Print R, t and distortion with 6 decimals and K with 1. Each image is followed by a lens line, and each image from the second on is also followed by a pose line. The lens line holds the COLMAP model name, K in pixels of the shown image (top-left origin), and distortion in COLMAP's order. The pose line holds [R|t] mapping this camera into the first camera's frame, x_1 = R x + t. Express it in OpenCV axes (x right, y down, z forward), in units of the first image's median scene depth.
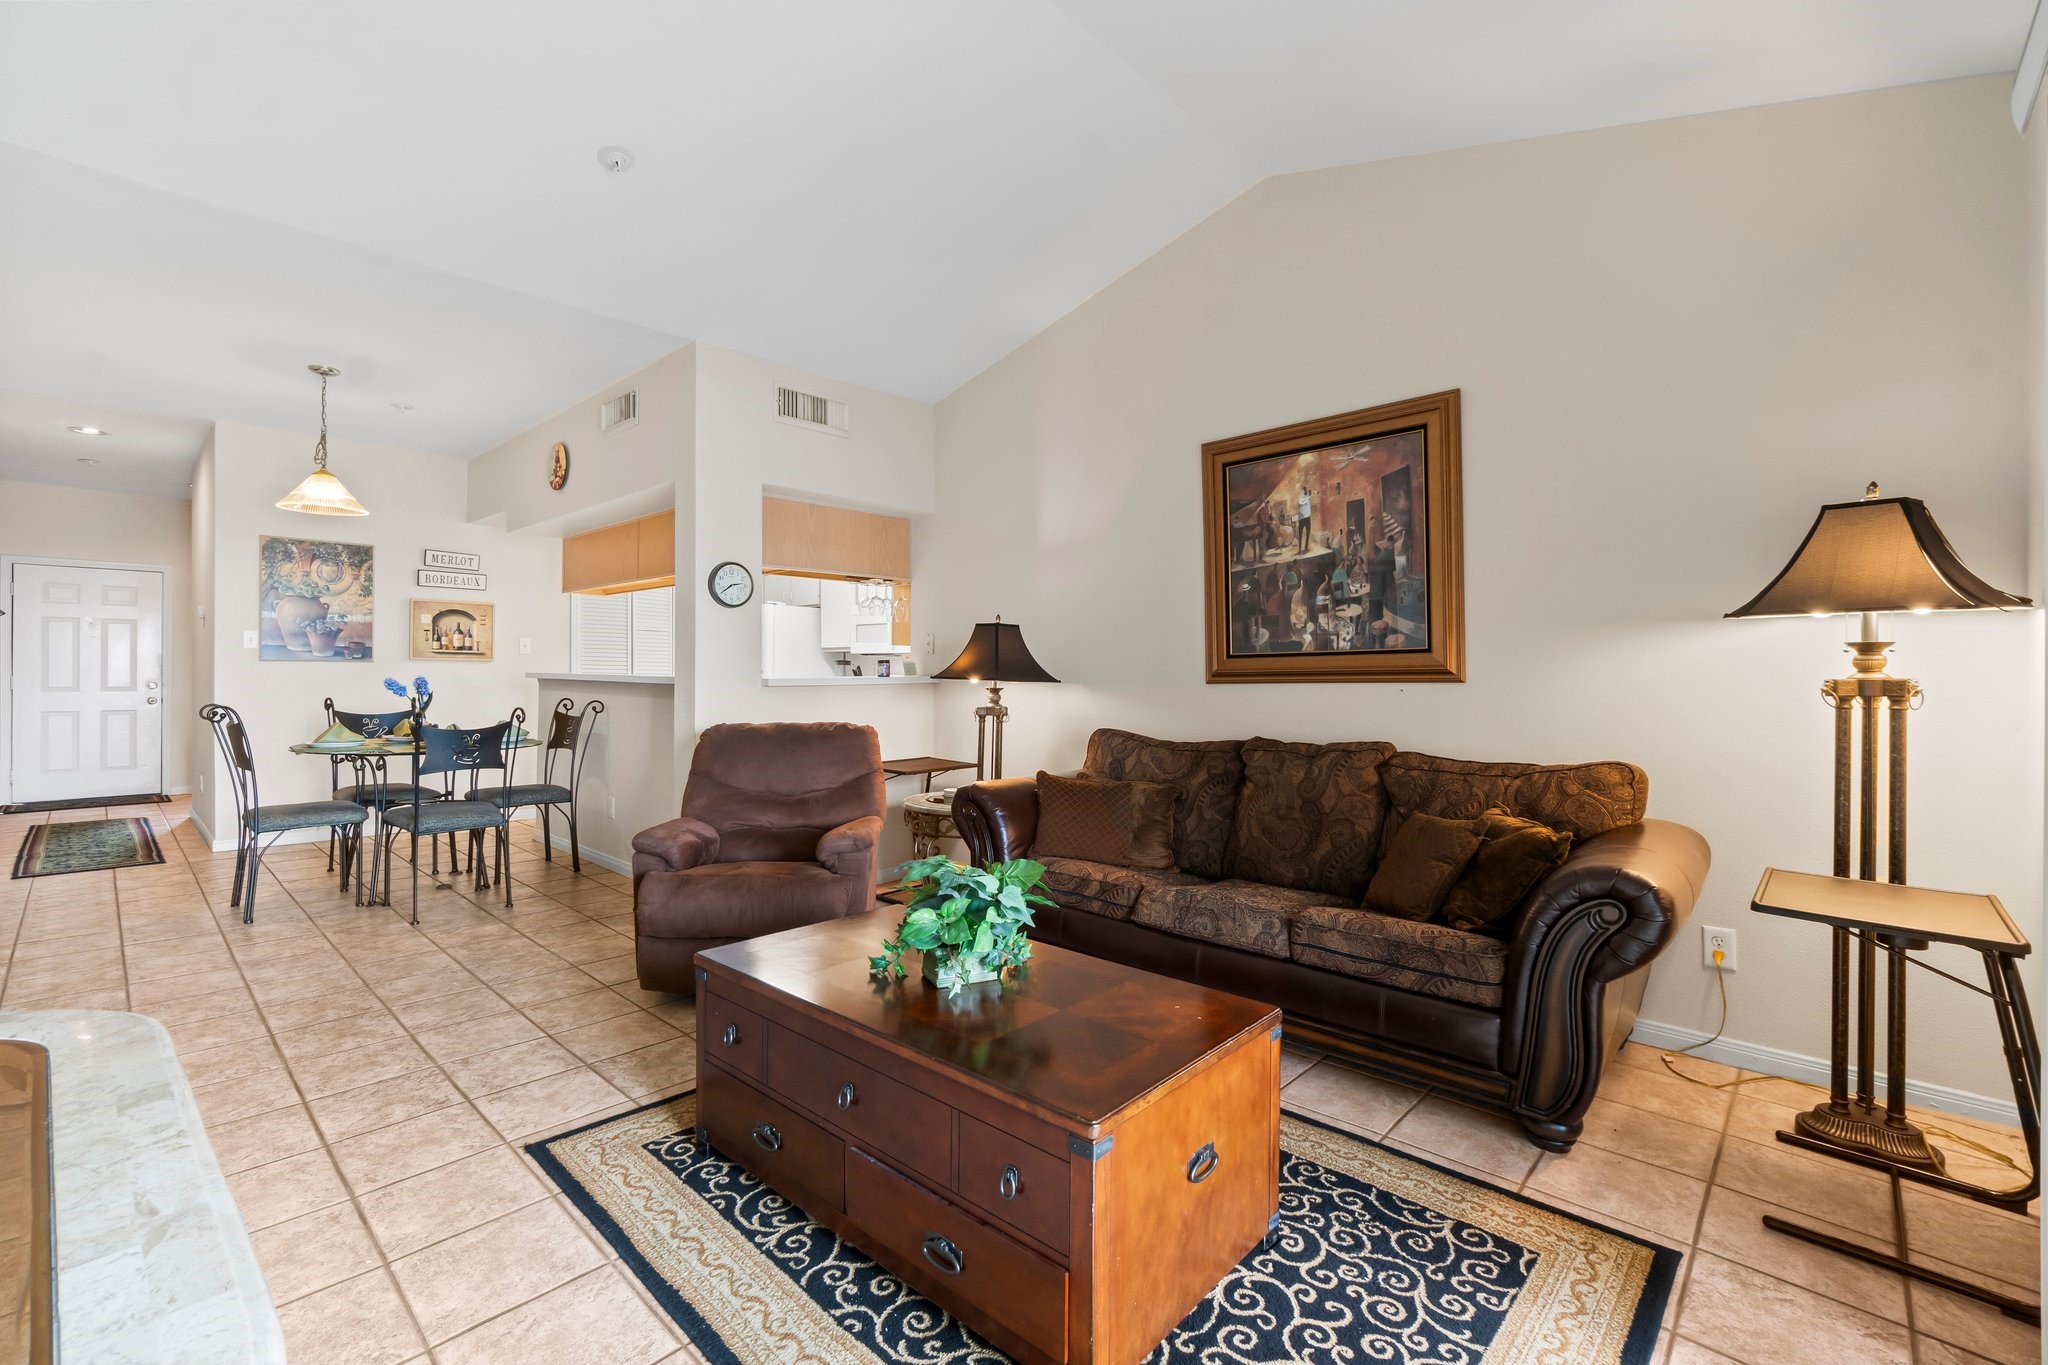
lens RADIAL K [[886.1, 0, 1010.5], [0, 886.1, 672.3], [0, 0, 1]] dist [-0.000919, -0.000119]
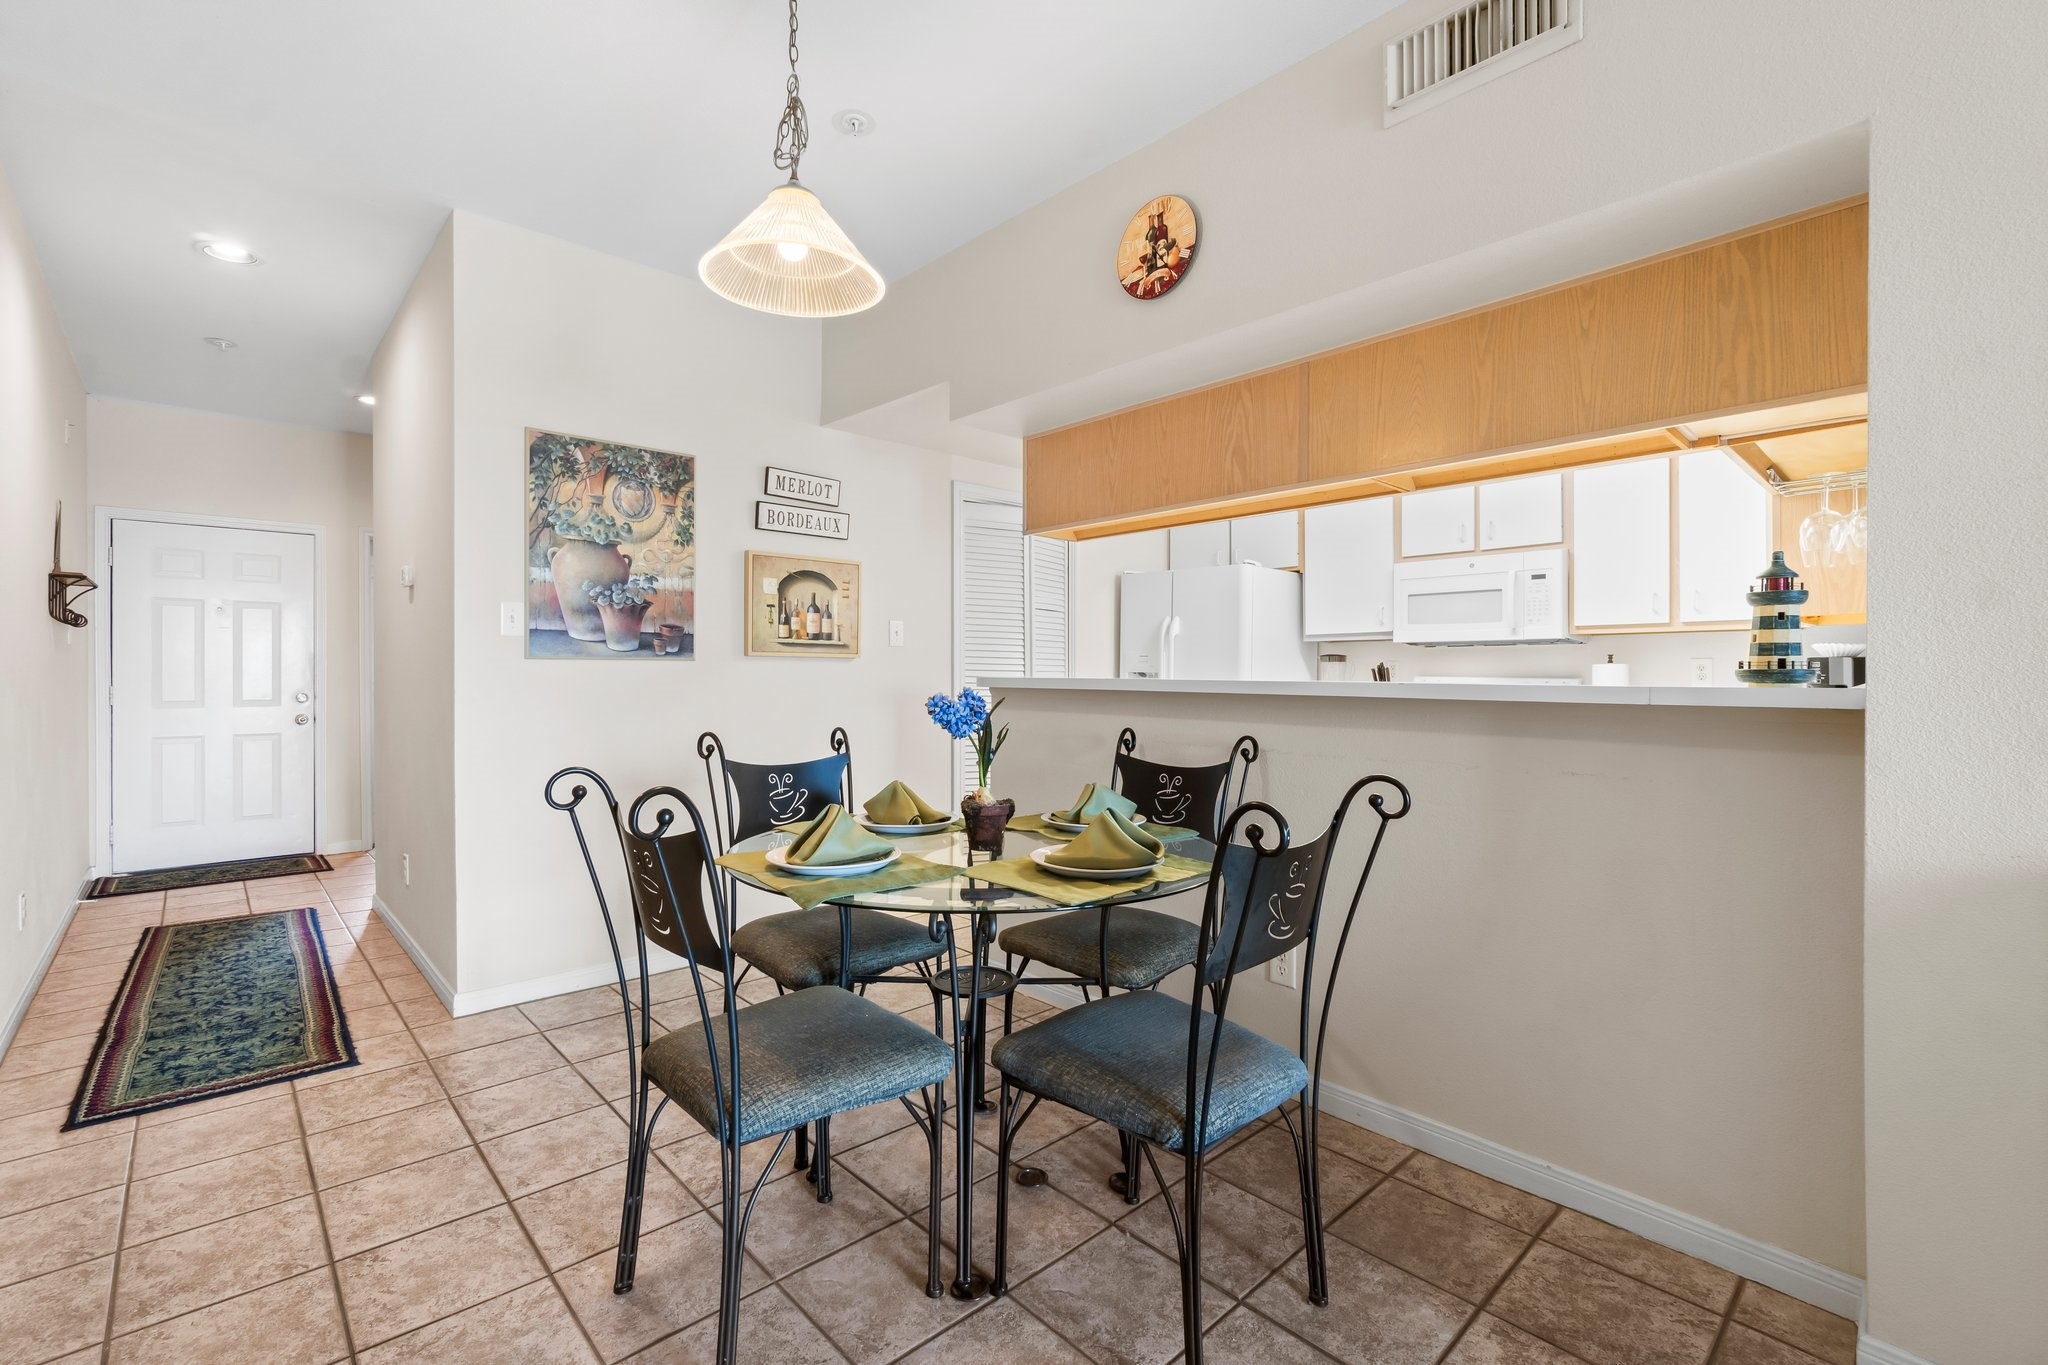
lens RADIAL K [[886.1, 0, 1010.5], [0, 886.1, 672.3], [0, 0, 1]] dist [-0.000919, -0.000119]
pose [[0.997968, -0.006415, -0.063393, -0.492593], [0.006471, 0.999979, 0.000669, -0.002837], [0.063388, -0.001078, 0.997988, 0.453710]]
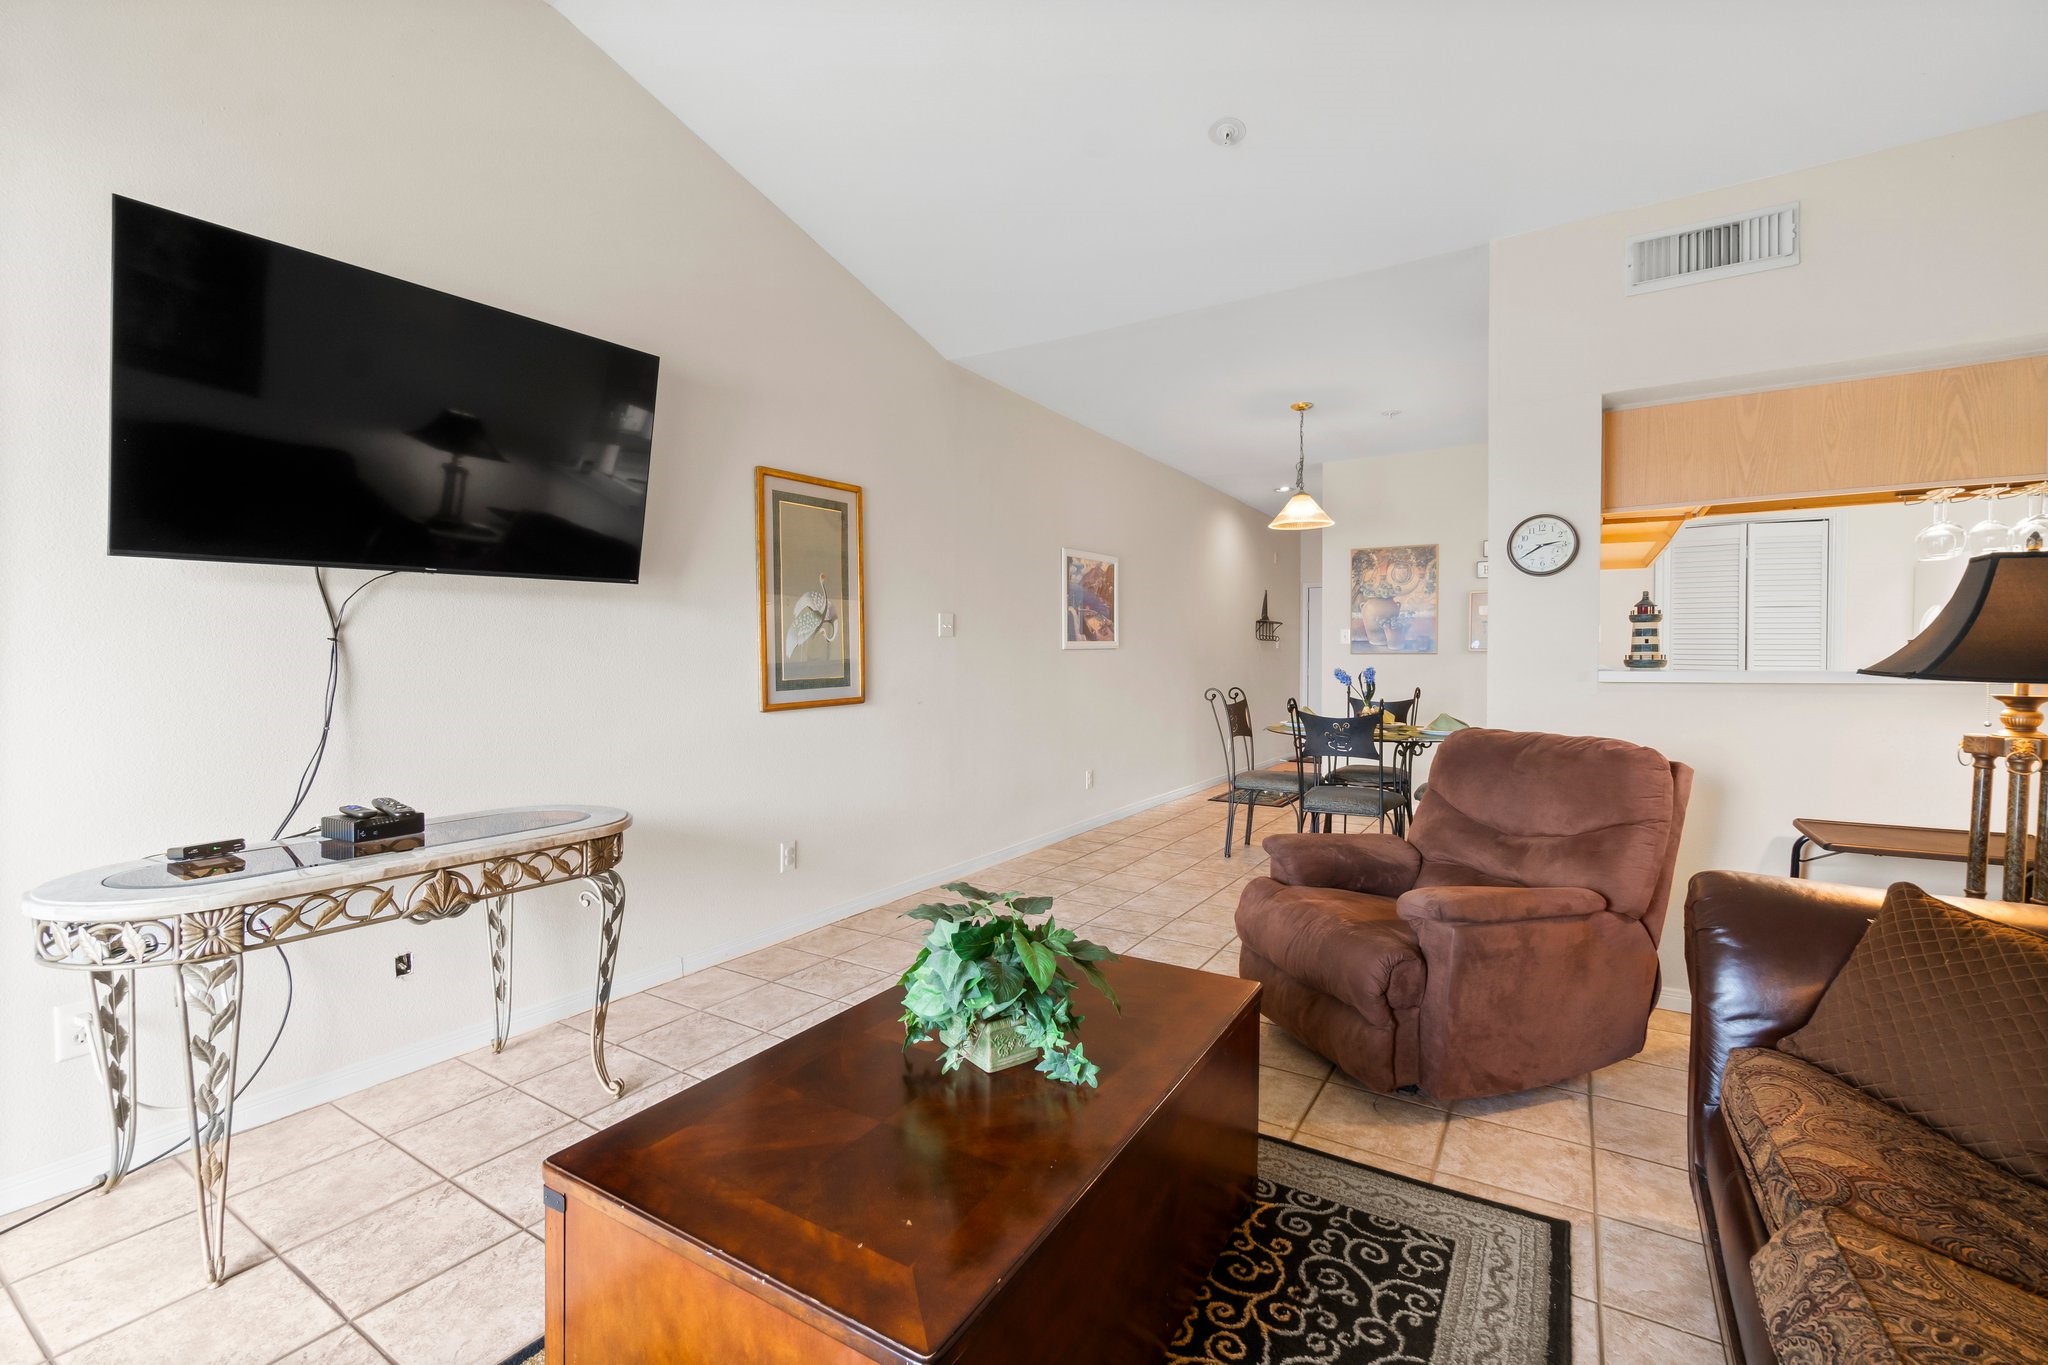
lens RADIAL K [[890.1, 0, 996.7], [0, 890.1, 681.5], [0, 0, 1]] dist [-0.000106, -0.000123]
pose [[0.181091, 0.019190, -0.983279, 0.241825], [-0.000897, 0.999812, 0.019347, 0.001054], [0.983466, -0.002622, 0.181074, 0.294546]]
